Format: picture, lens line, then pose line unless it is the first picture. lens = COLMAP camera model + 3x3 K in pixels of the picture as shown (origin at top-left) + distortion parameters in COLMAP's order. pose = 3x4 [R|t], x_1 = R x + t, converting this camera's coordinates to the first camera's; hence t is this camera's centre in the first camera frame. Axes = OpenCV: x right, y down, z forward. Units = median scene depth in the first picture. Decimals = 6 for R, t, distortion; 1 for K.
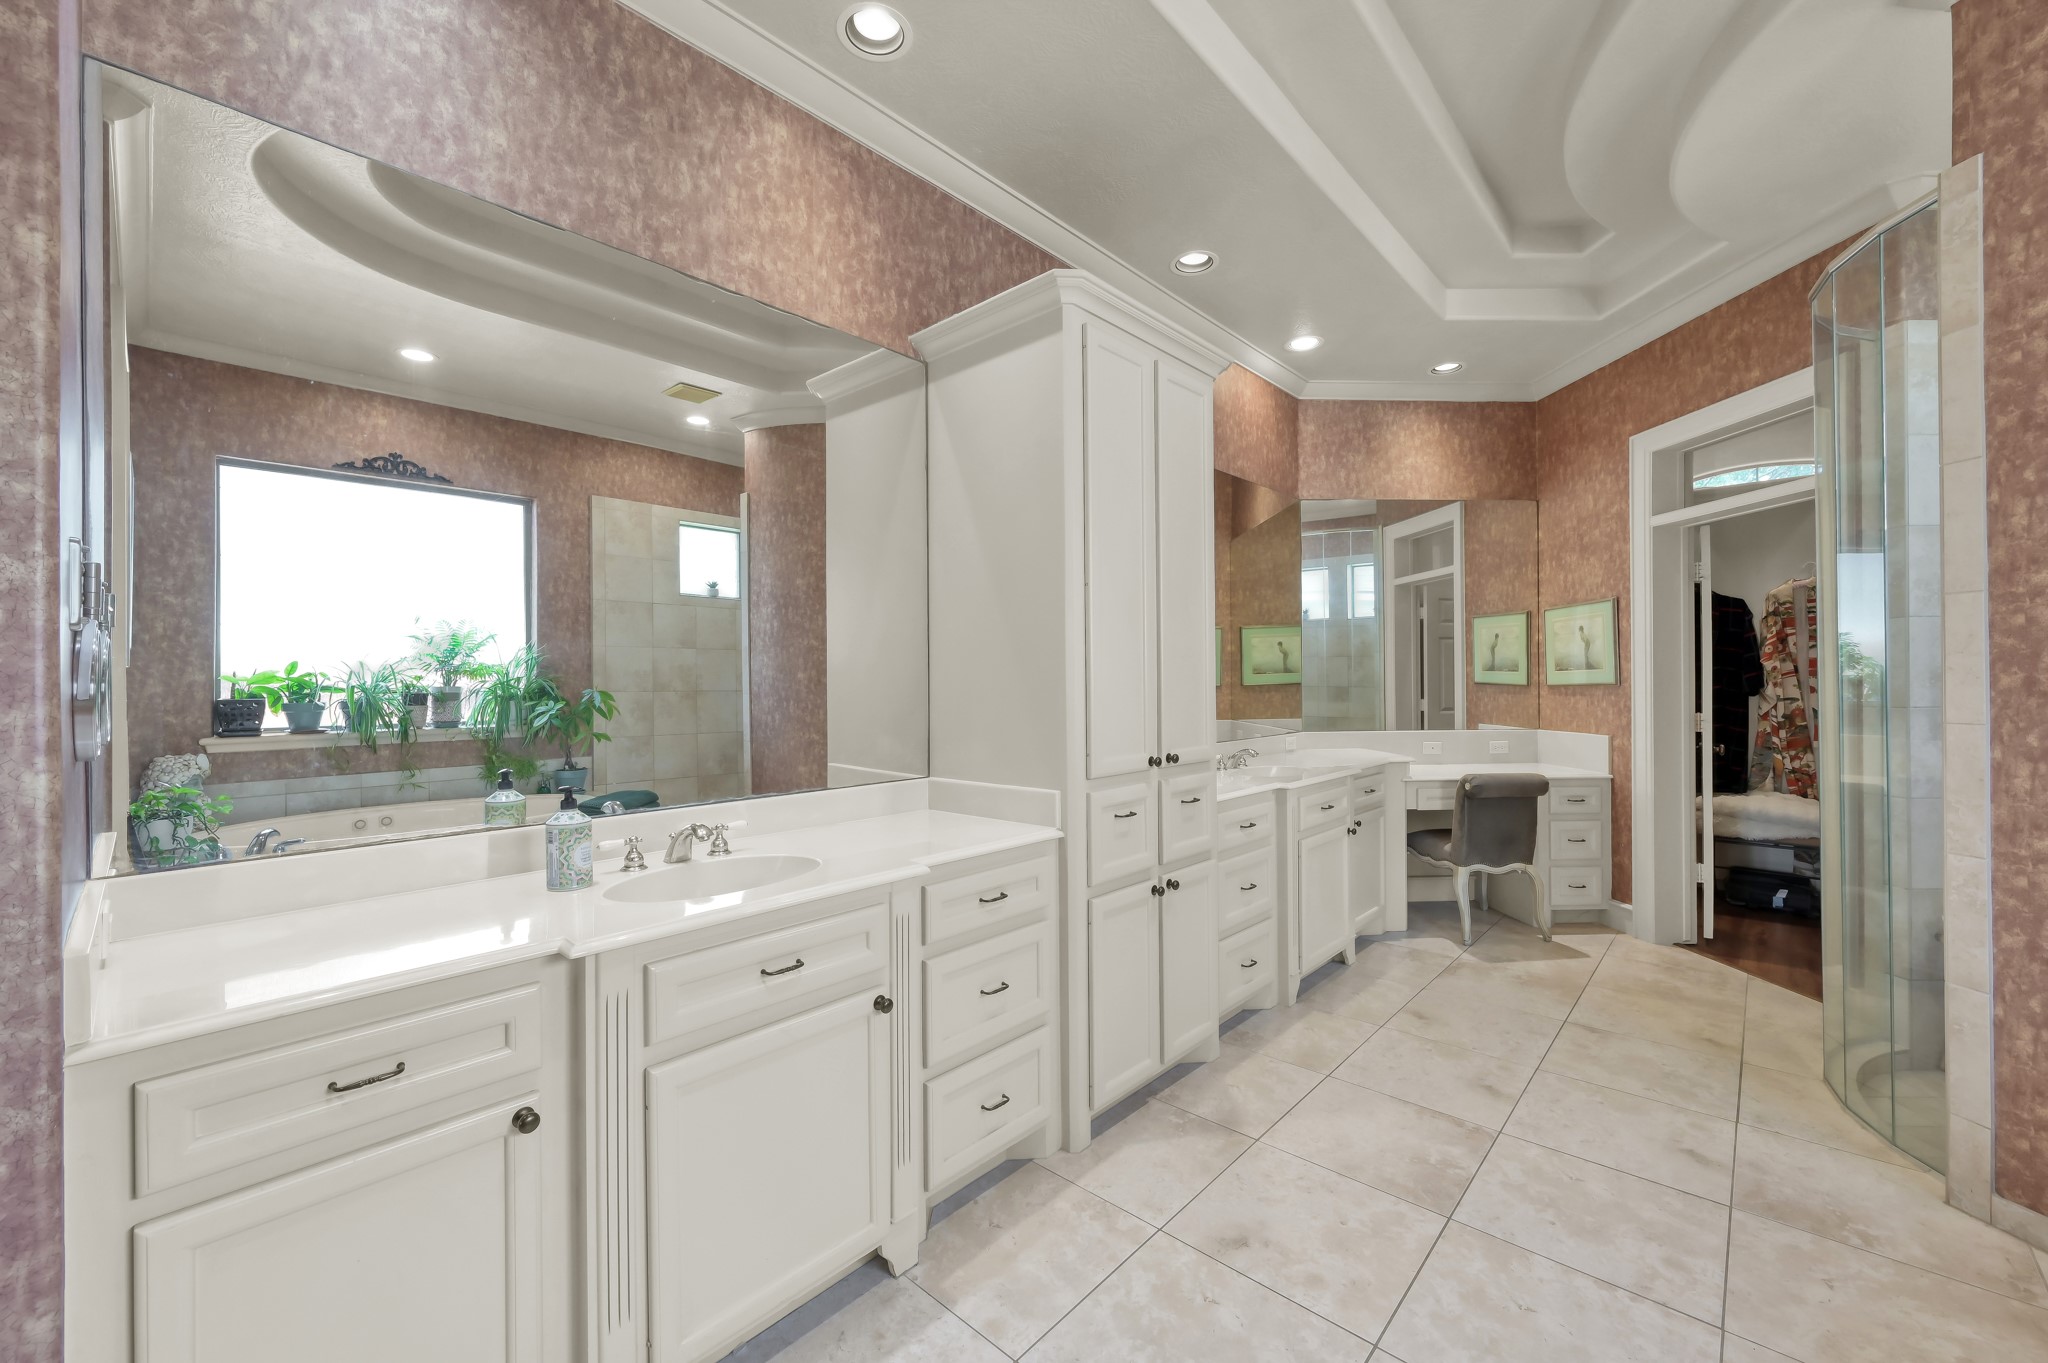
lens RADIAL K [[807.0, 0, 1036.6], [0, 807.0, 677.4], [0, 0, 1]] dist [0.003089, -0.000051]
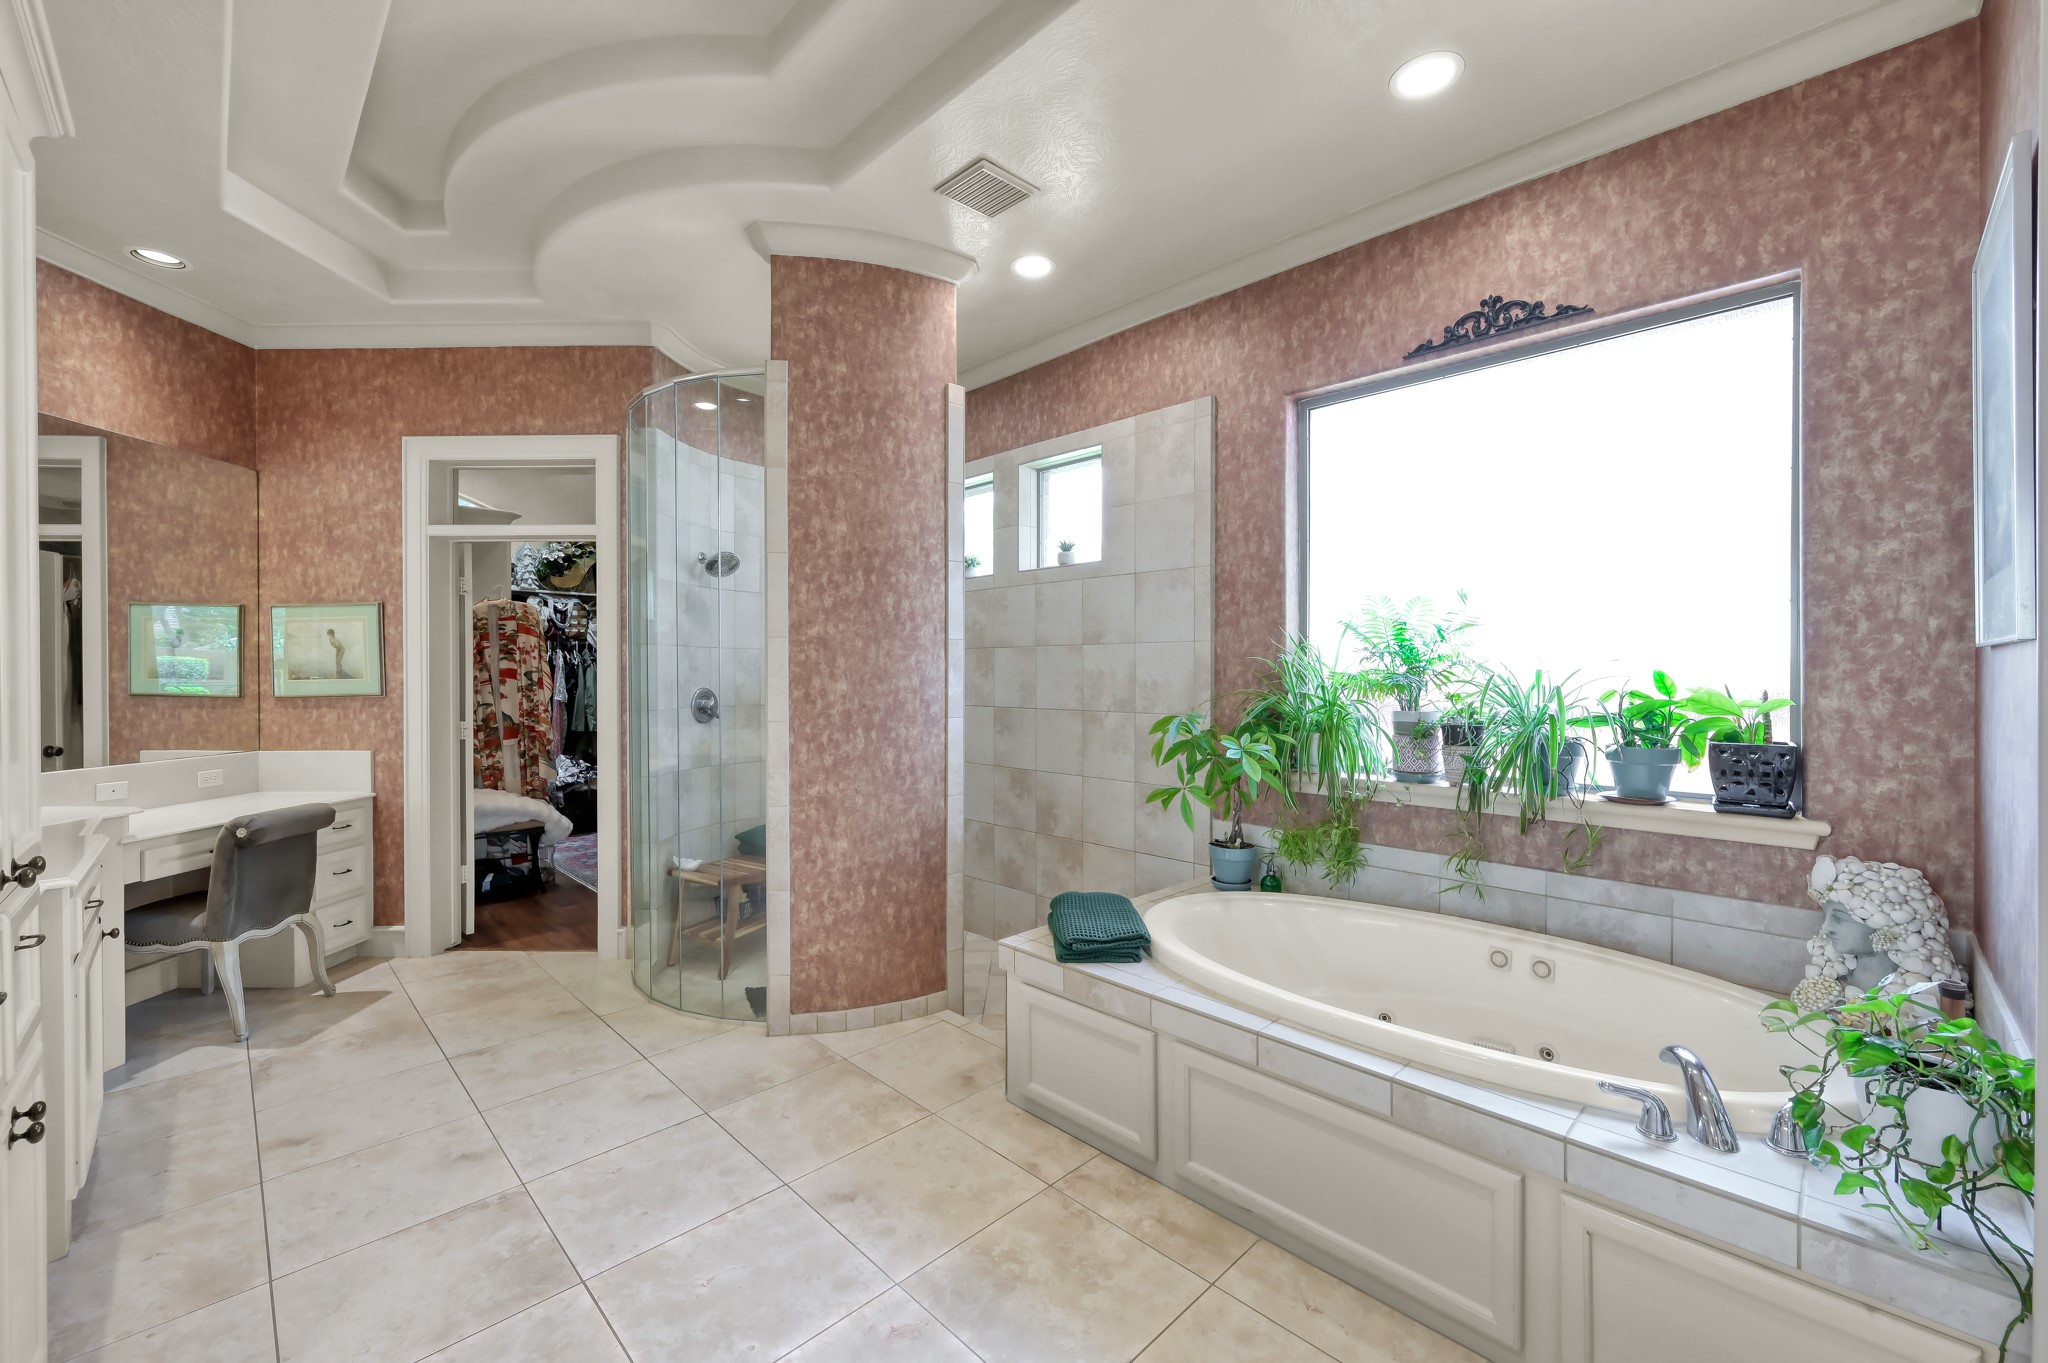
lens RADIAL K [[807.0, 0, 1034.6], [0, 807.0, 679.9], [0, 0, 1]] dist [0.003089, -0.000051]
pose [[0.065587, 0.001261, 0.997846, -0.167965], [-0.003302, 0.999994, -0.001046, -0.010501], [-0.997841, -0.003226, 0.065591, 0.184451]]
